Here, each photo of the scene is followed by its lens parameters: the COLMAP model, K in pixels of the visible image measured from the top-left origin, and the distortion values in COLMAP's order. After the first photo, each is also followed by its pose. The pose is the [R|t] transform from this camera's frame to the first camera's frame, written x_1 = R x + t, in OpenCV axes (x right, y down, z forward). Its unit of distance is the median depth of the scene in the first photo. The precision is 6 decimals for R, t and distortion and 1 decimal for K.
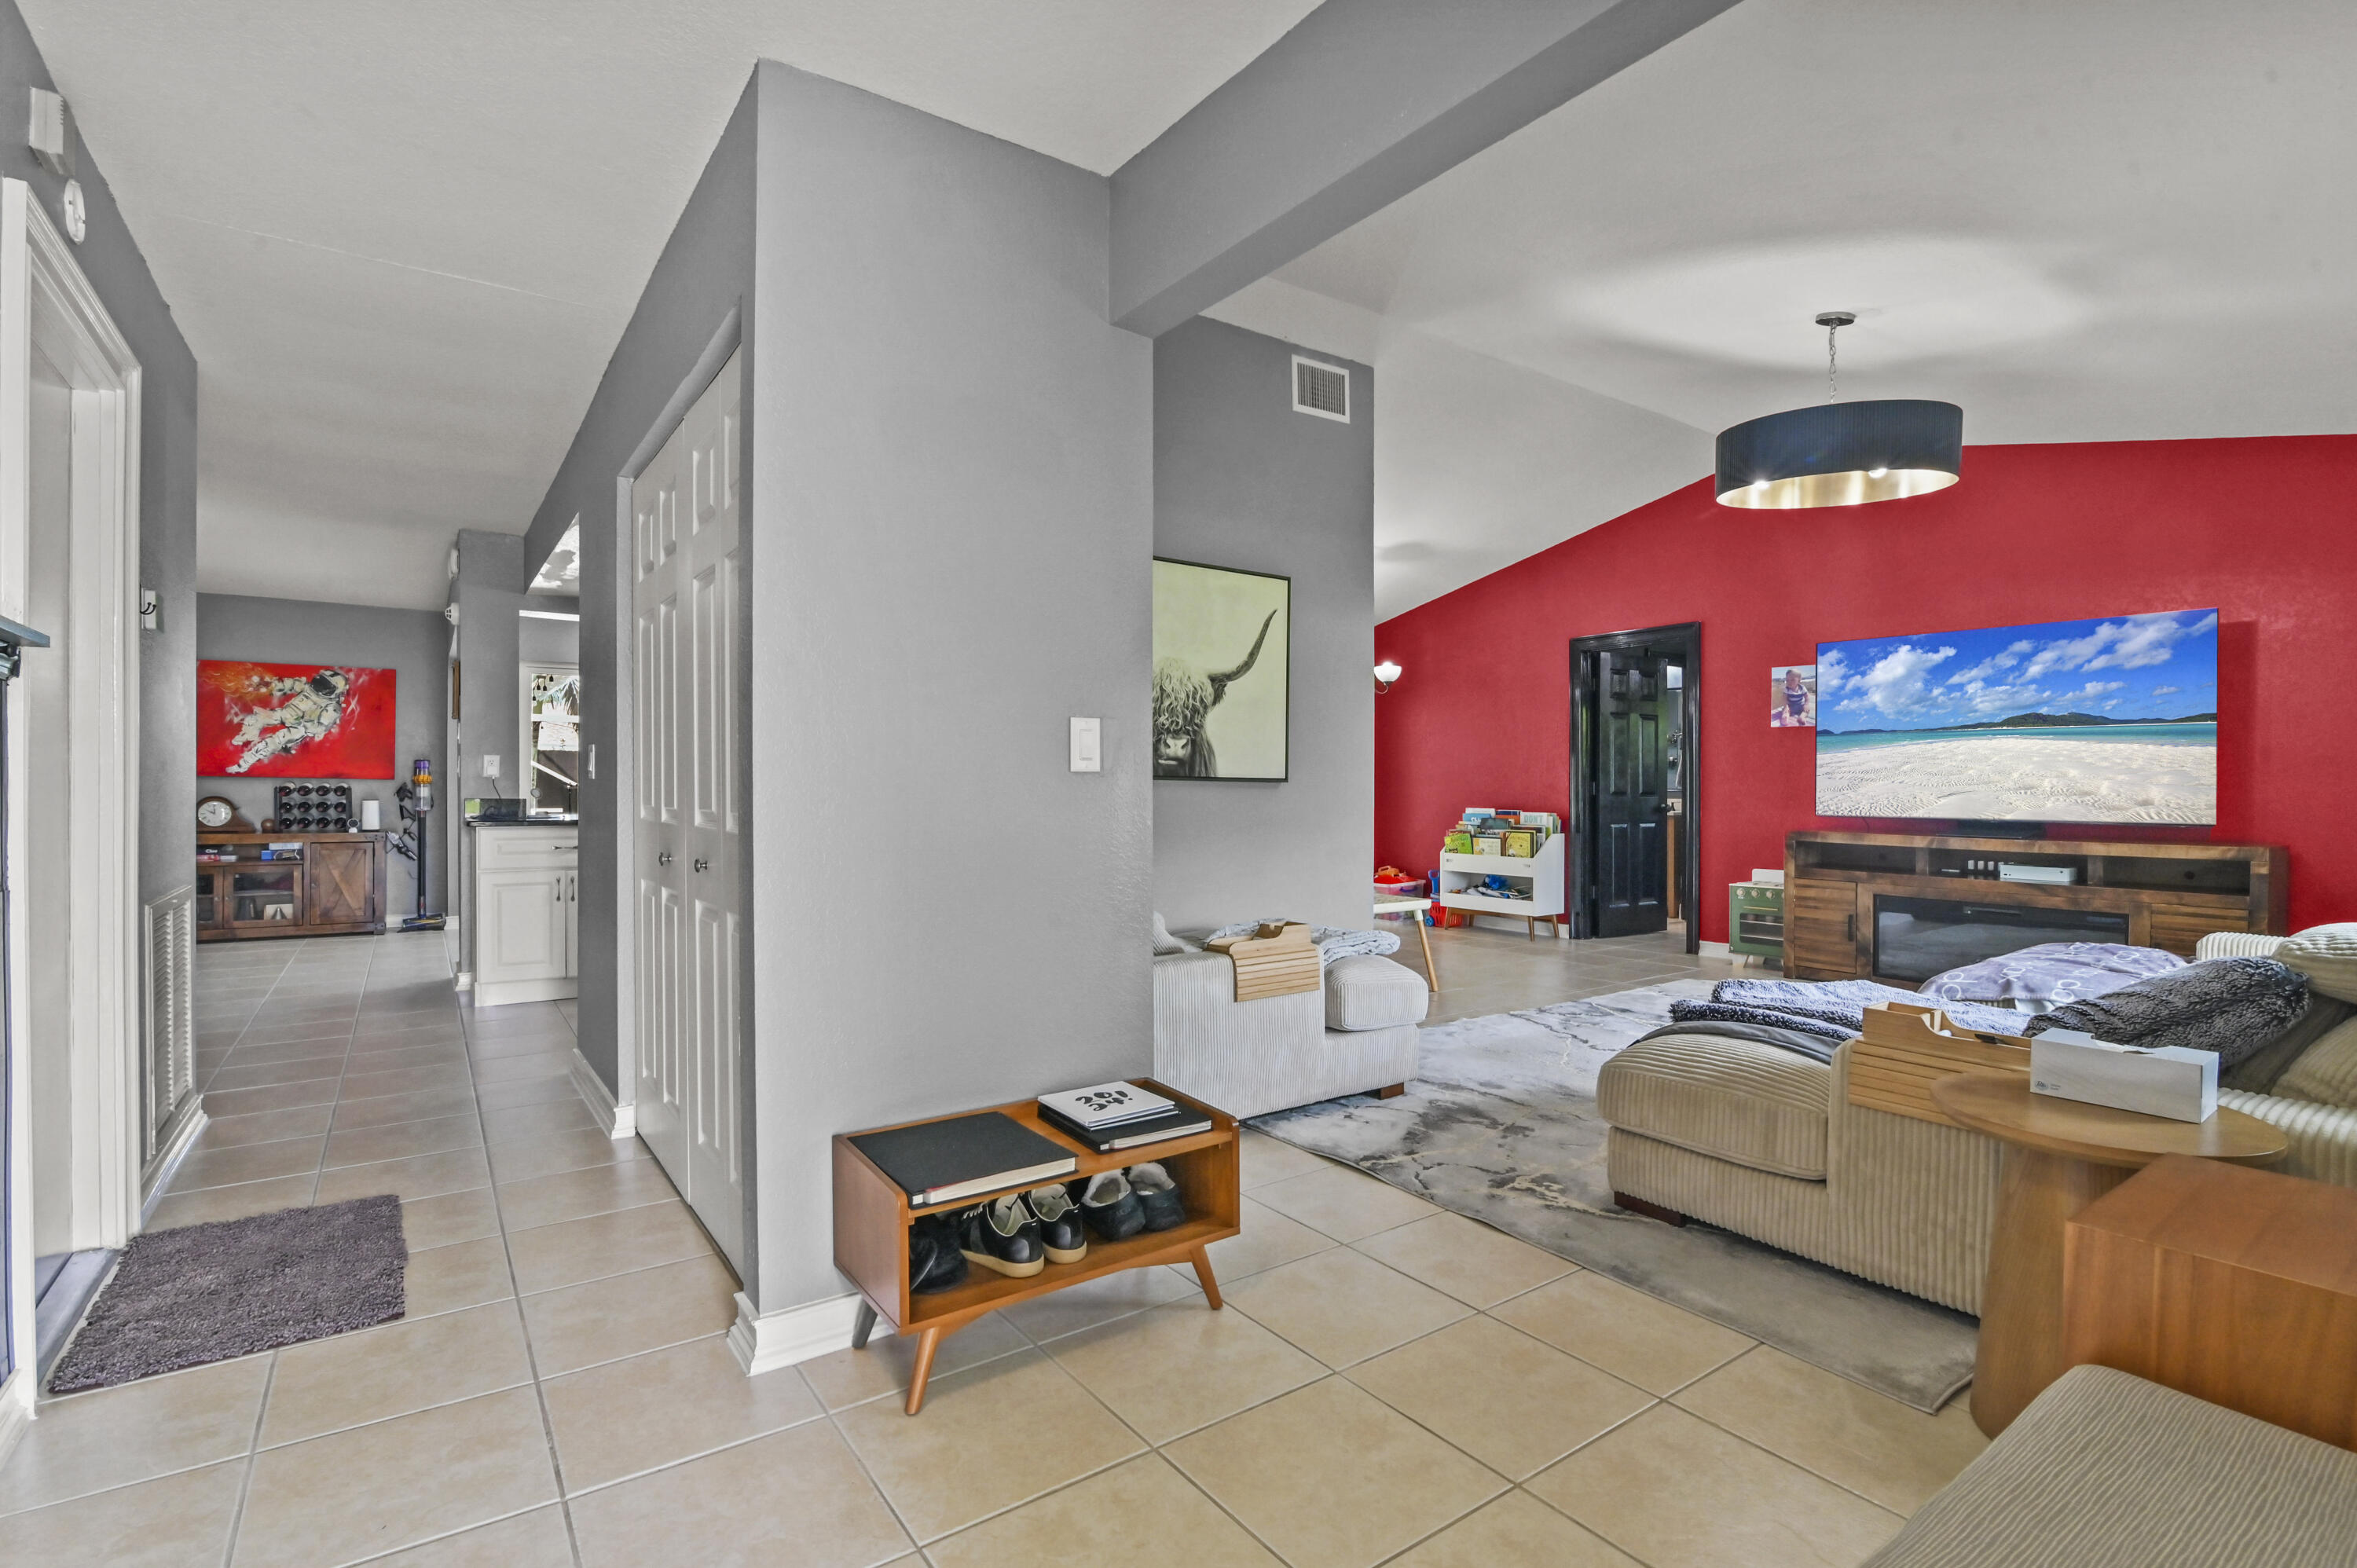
lens RADIAL K [[1092.8, 0, 1178.5], [0, 1092.8, 784.0], [0, 0, 1]] dist [-0.018258, 0.000451]
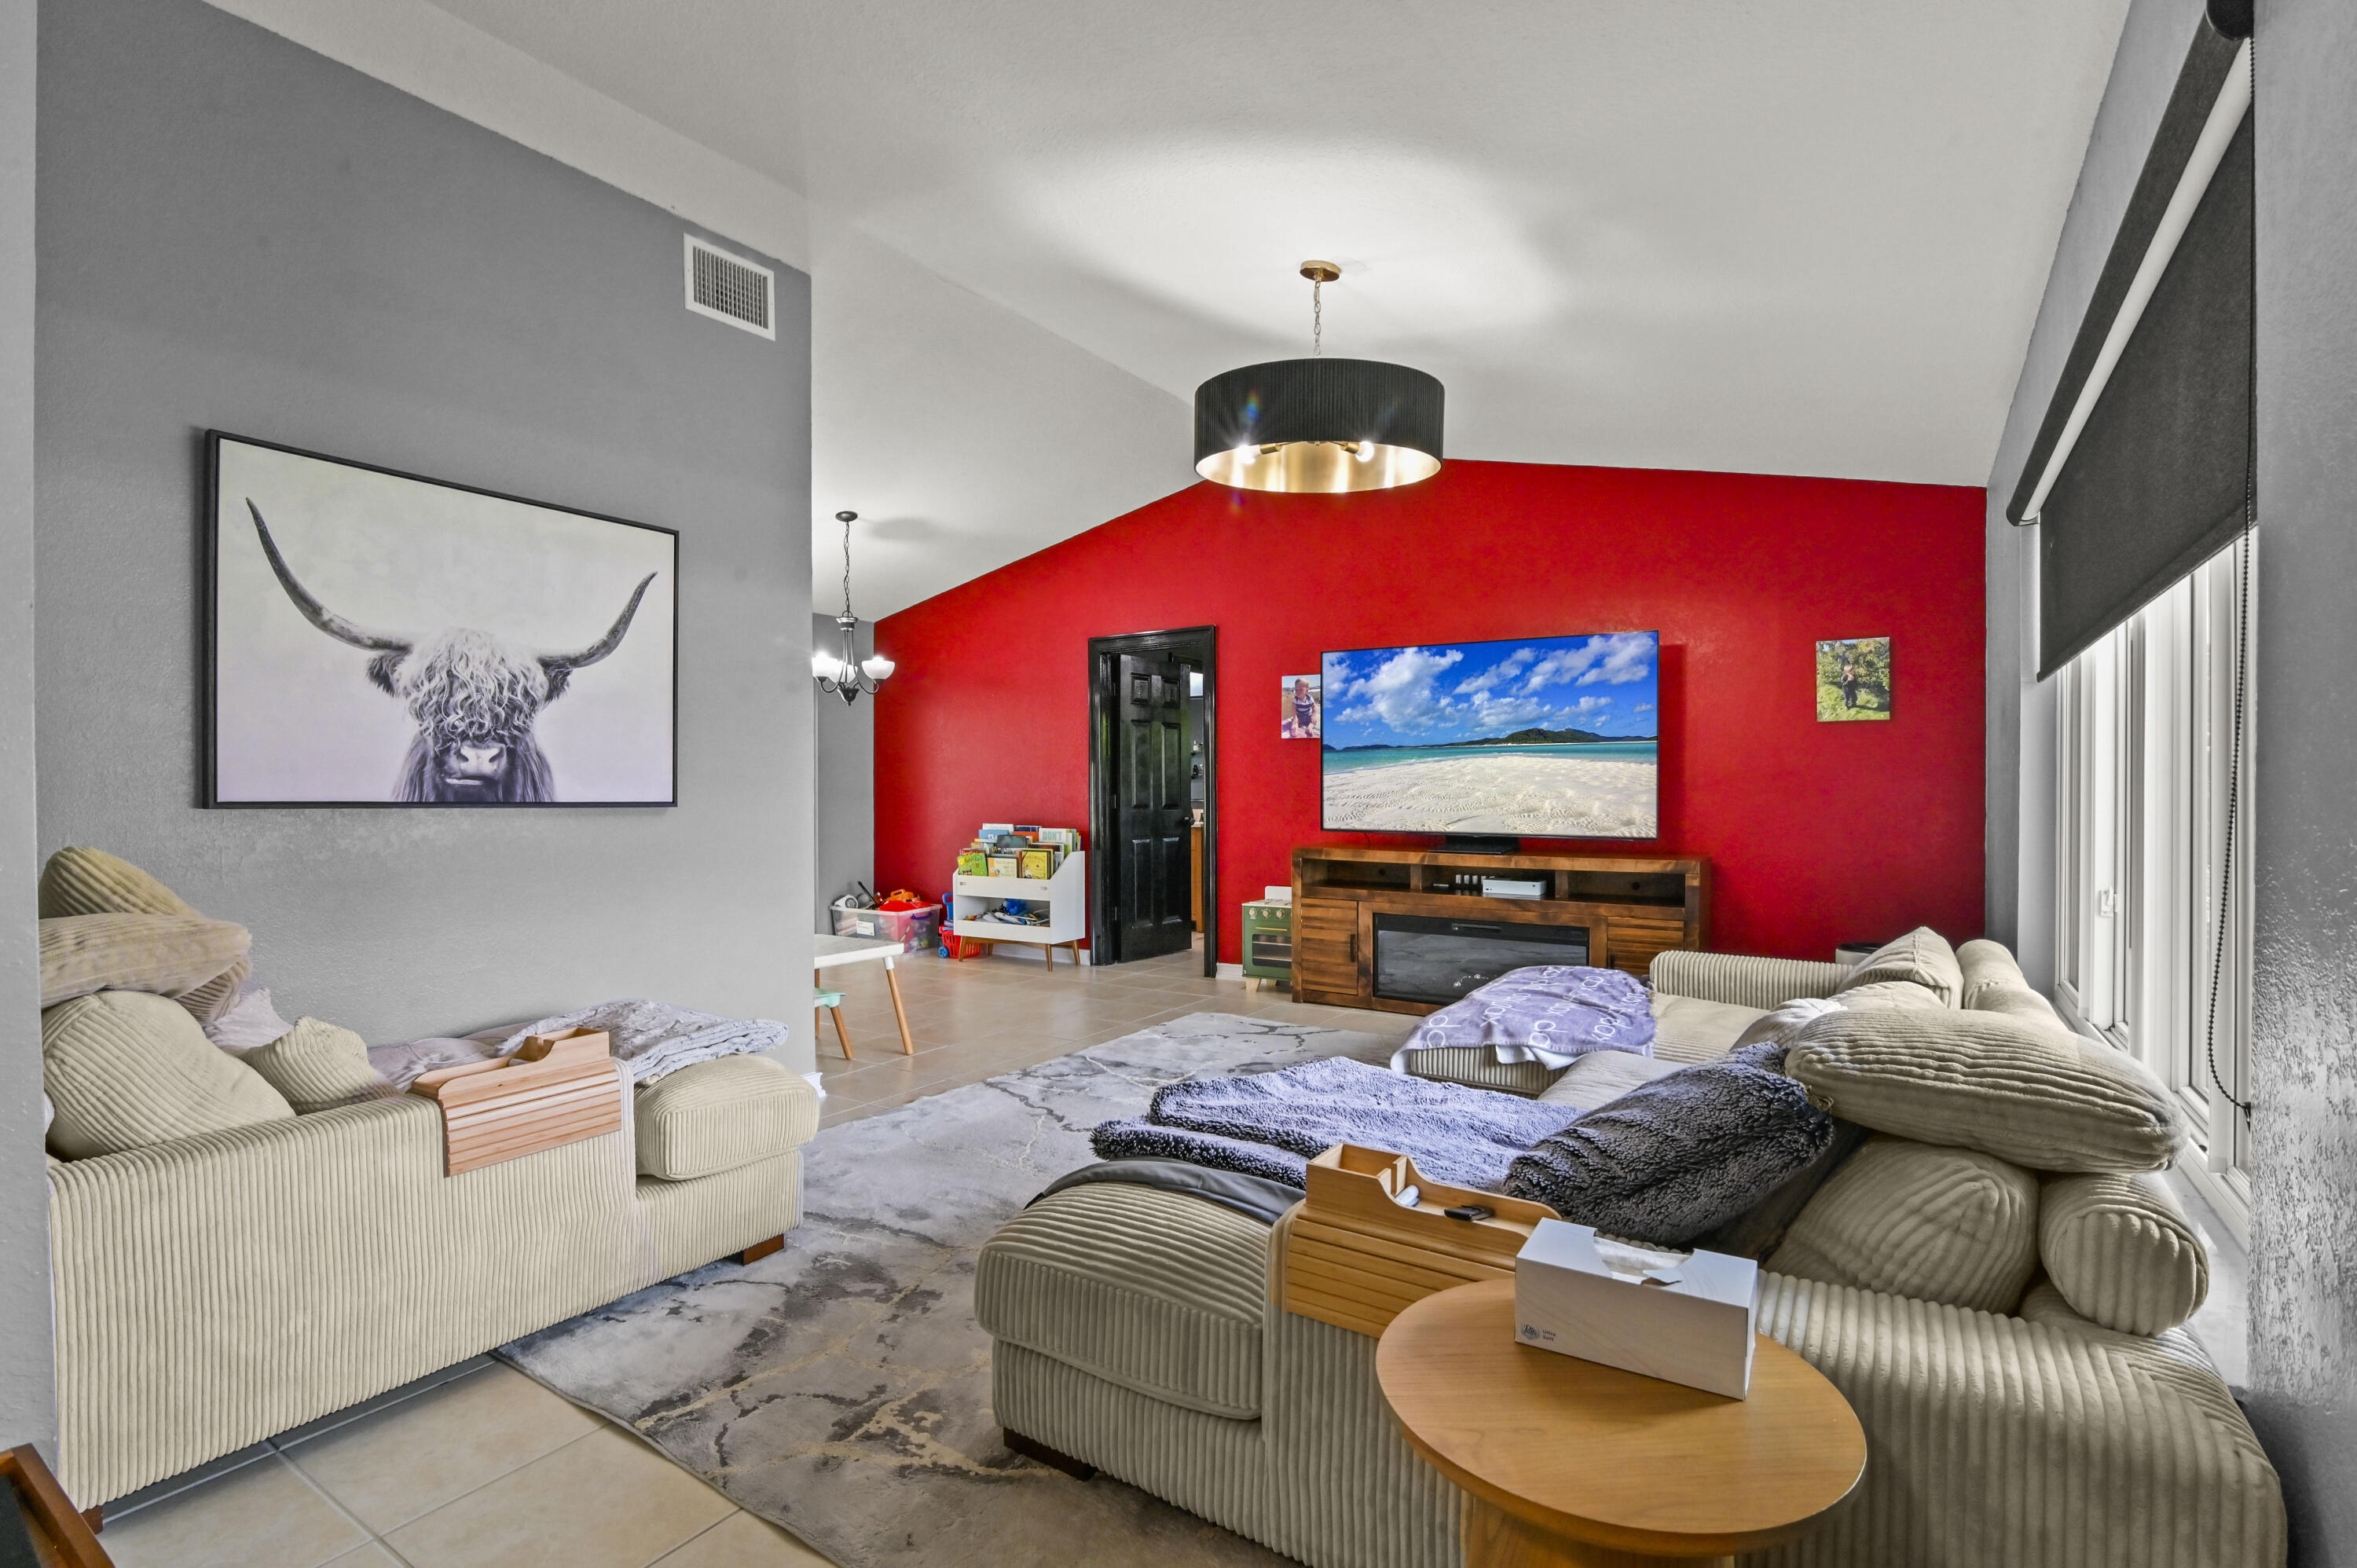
lens RADIAL K [[1090.6, 0, 1178.5], [0, 1090.6, 784.0], [0, 0, 1]] dist [-0.019704, -0.000001]
pose [[0.930393, -0.003107, 0.366551, 0.146164], [0.004058, 0.999990, -0.001825, -0.014342], [-0.366542, 0.003185, 0.930396, 0.187785]]
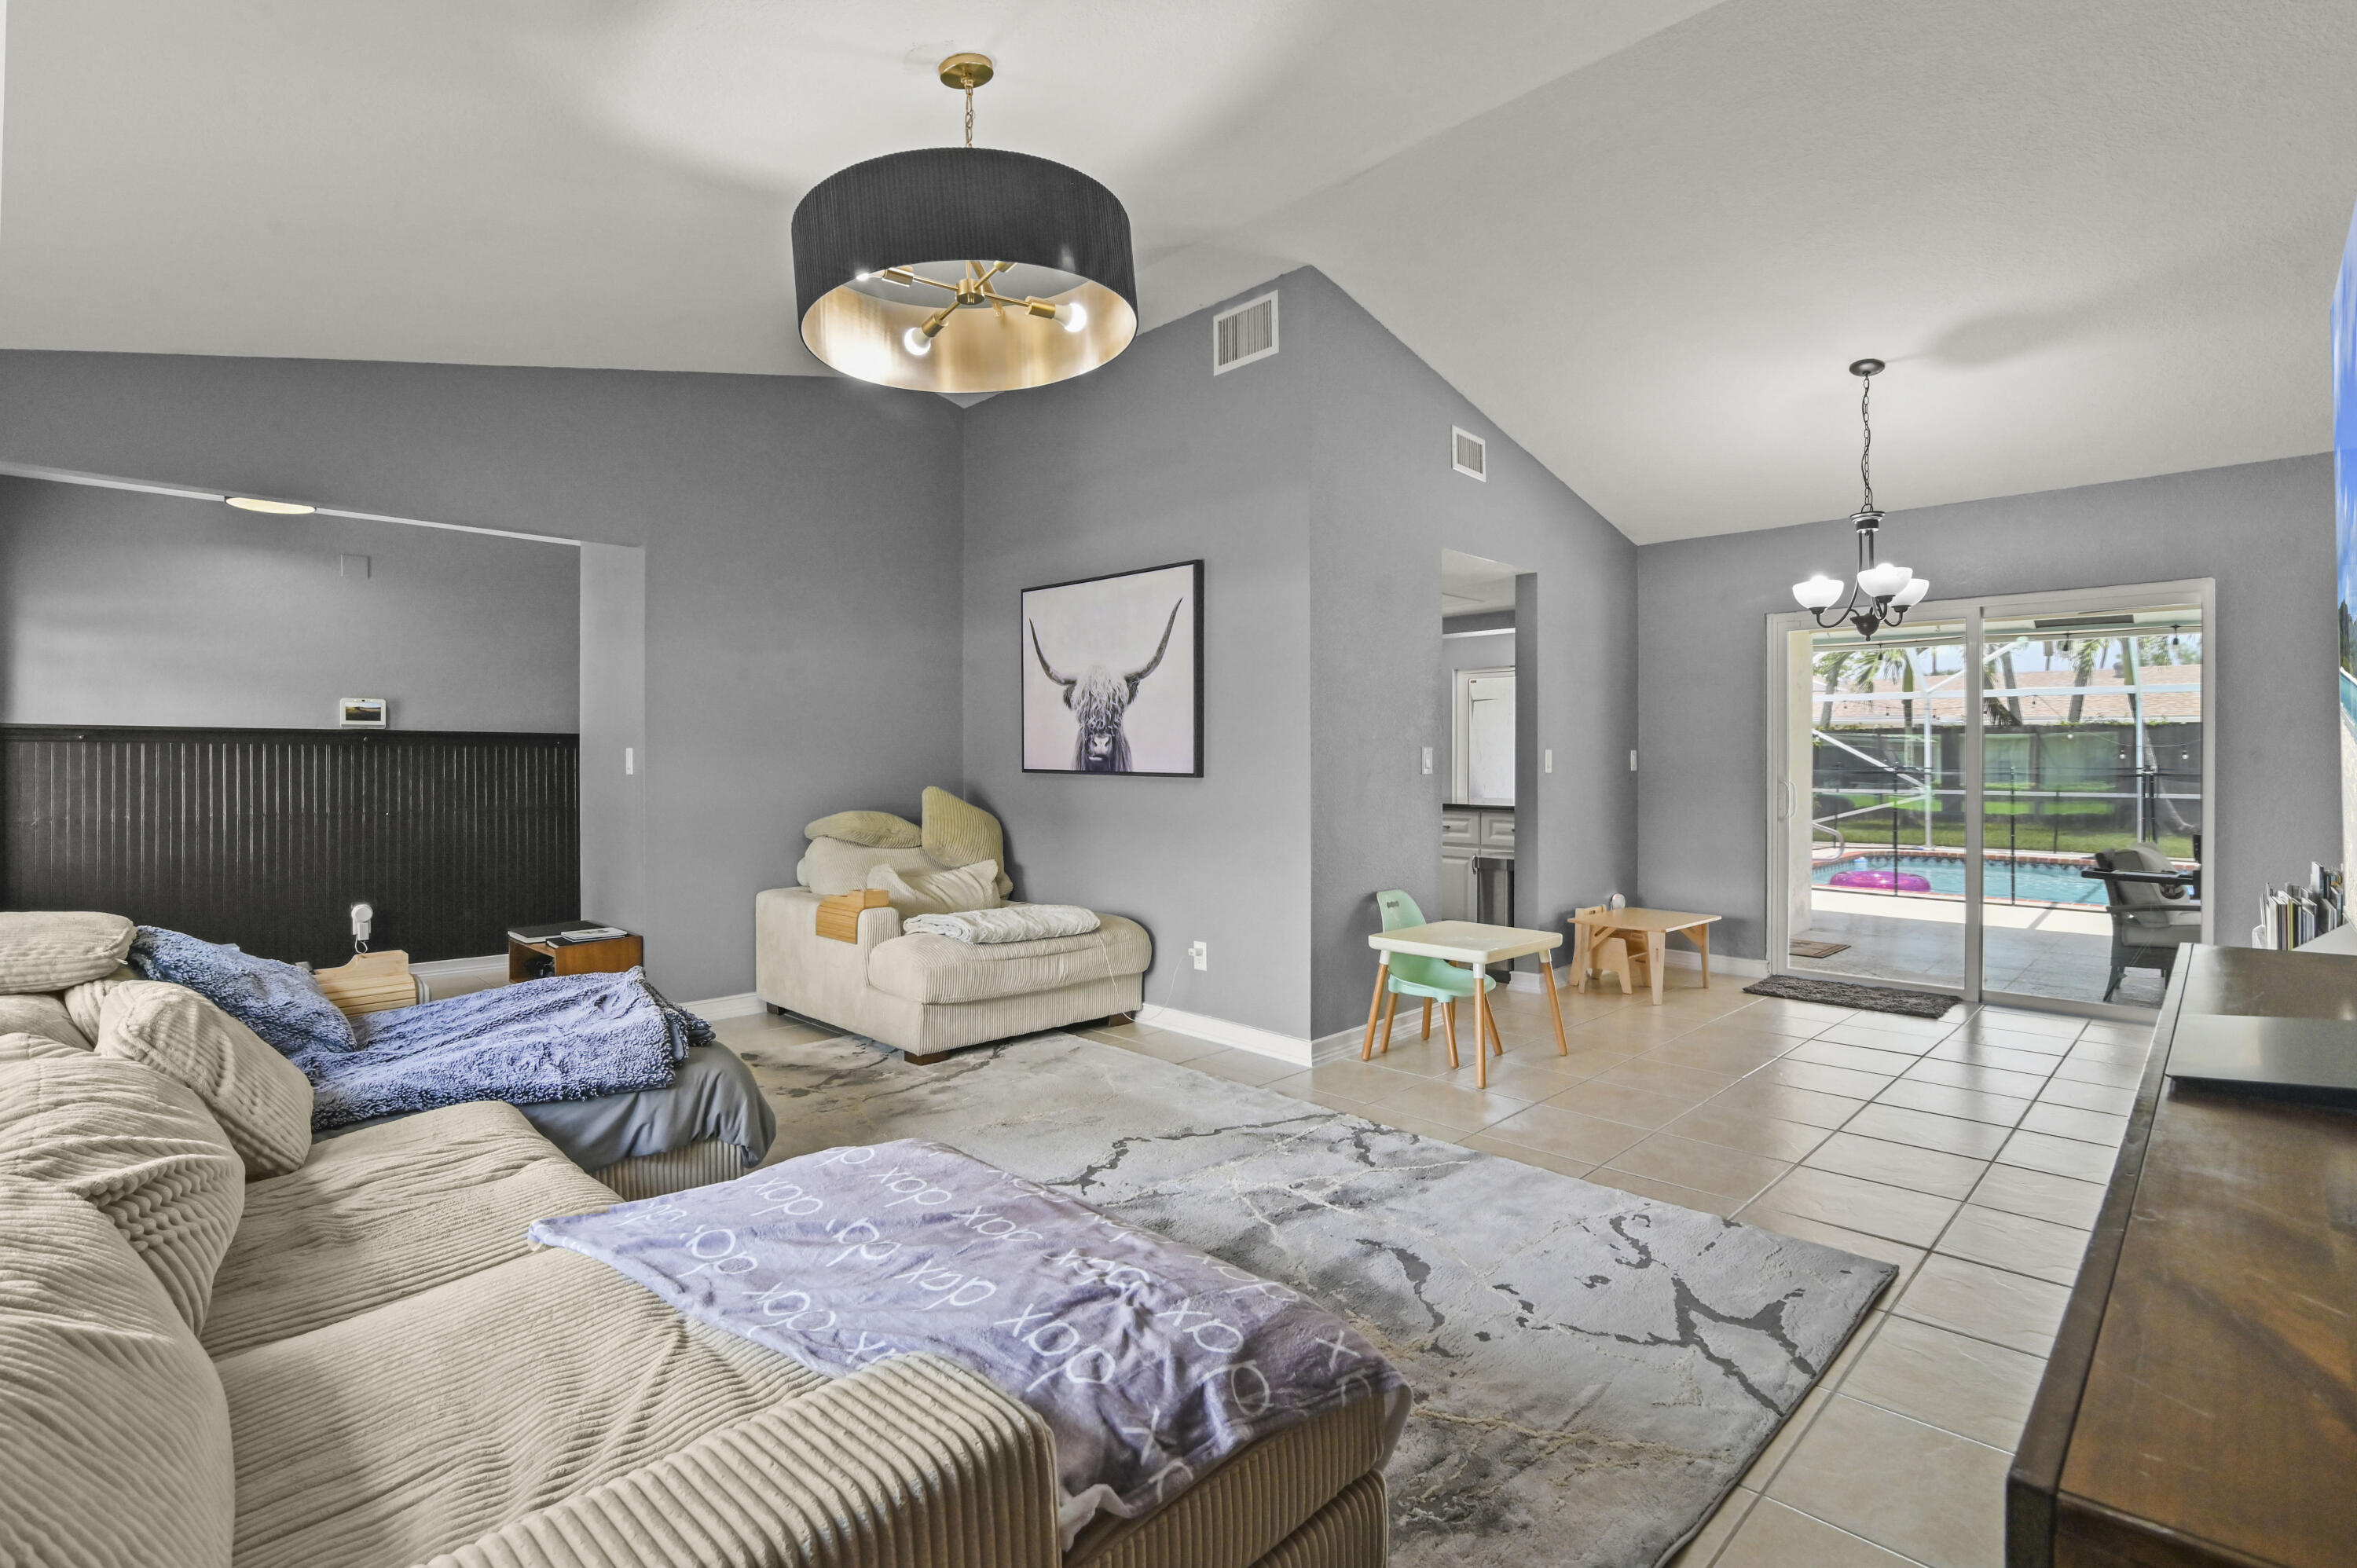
lens RADIAL K [[1084.1, 0, 1178.6], [0, 1084.1, 752.5], [0, 0, 1]] dist [-0.019616, -0.000011]
pose [[0.174598, -0.011011, -0.984578, 1.012058], [0.003943, 0.999937, -0.010483, -0.013230], [0.984632, -0.002052, 0.174631, 0.816652]]
